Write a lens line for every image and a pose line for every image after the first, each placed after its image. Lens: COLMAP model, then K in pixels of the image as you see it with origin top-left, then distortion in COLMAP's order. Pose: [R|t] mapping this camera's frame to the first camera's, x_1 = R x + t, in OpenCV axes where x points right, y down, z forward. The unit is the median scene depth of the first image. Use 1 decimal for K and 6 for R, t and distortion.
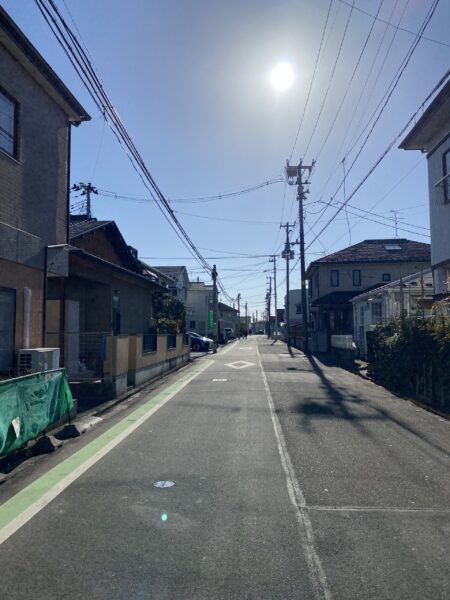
lens RADIAL K [[449.0, 0, 225.0], [0, 449.0, 300.0], [0, 0, 1]] dist [0.000617, 0.001466]
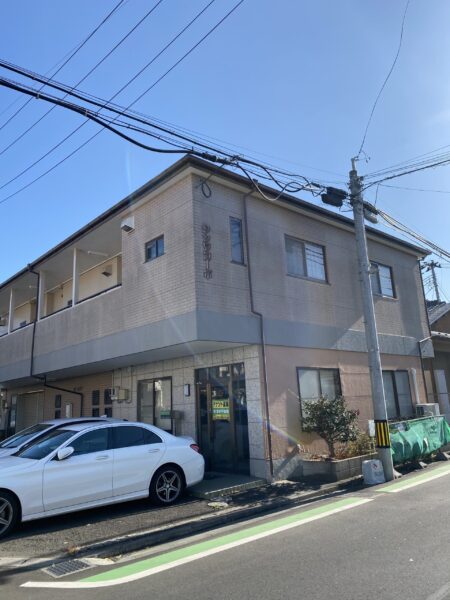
lens RADIAL K [[449.0, 0, 225.0], [0, 449.0, 300.0], [0, 0, 1]] dist [0.000617, 0.001466]
pose [[0.723545, -0.188911, -0.663924, 0.220450], [0.099283, 0.980302, -0.170734, -0.057200], [0.683100, 0.057617, 0.728049, -0.724121]]
